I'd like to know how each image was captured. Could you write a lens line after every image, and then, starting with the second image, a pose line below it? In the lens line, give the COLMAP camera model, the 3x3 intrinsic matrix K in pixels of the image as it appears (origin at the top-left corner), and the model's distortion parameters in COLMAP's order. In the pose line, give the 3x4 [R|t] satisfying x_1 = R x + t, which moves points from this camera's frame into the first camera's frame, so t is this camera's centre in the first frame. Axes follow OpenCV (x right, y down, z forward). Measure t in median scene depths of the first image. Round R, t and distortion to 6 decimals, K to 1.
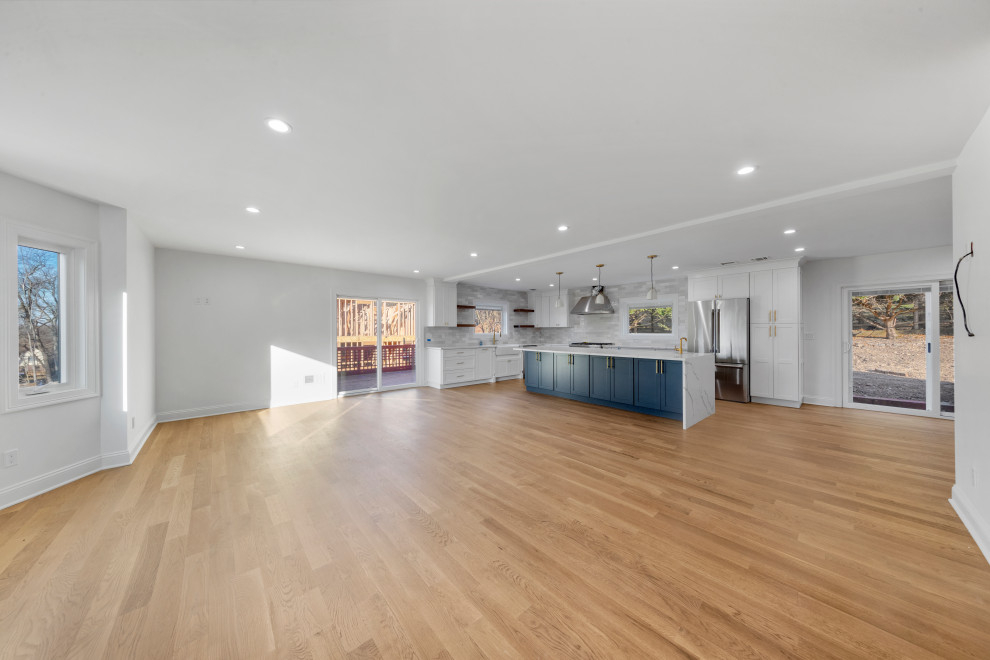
lens RADIAL K [[315.3, 0, 491.4], [0, 315.3, 328.7], [0, 0, 1]] dist [0.000653, -0.000021]
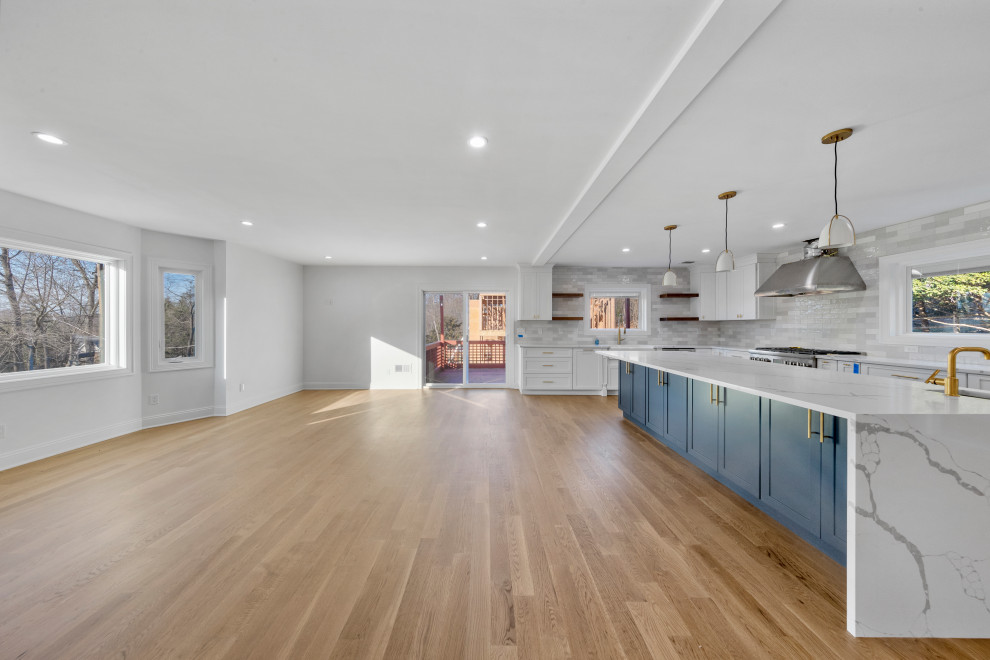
lens RADIAL K [[315.3, 0, 491.4], [0, 315.3, 328.7], [0, 0, 1]] dist [0.000653, -0.000021]
pose [[0.755041, 0.010529, -0.655593, 0.328164], [0.000722, 0.999857, 0.016888, 0.001696], [0.655677, -0.013224, 0.754925, 0.317259]]
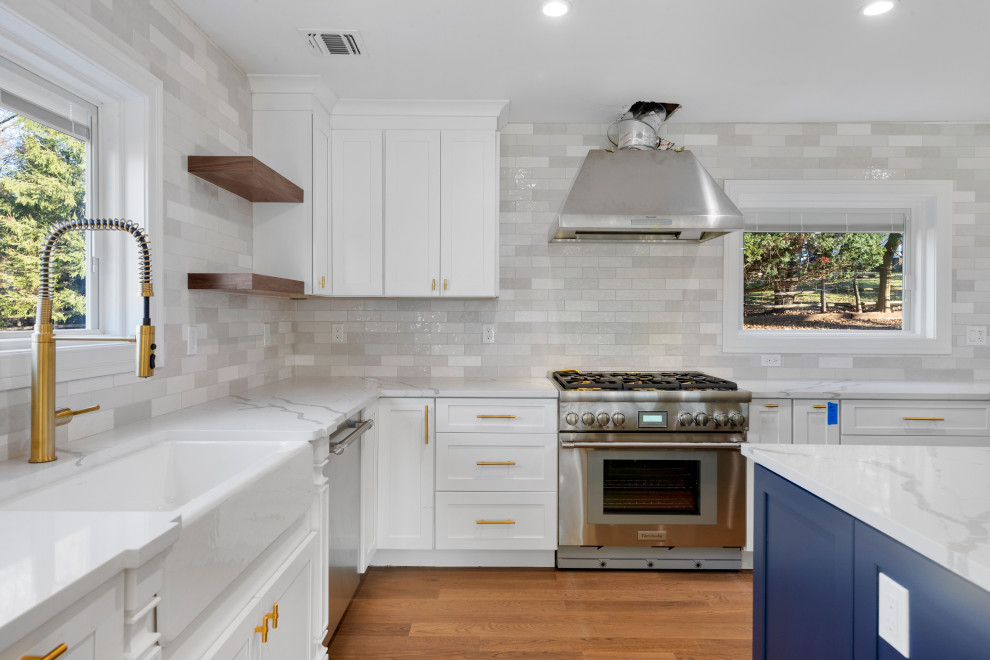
lens RADIAL K [[590.4, 0, 495.0], [0, 590.4, 318.9], [0, 0, 1]] dist [0.001097, 0.000058]
pose [[0.670538, 0.004721, 0.741860, -0.038141], [-0.013466, 0.999892, 0.005808, 0.007634], [-0.741753, -0.013885, 0.670530, 0.977163]]
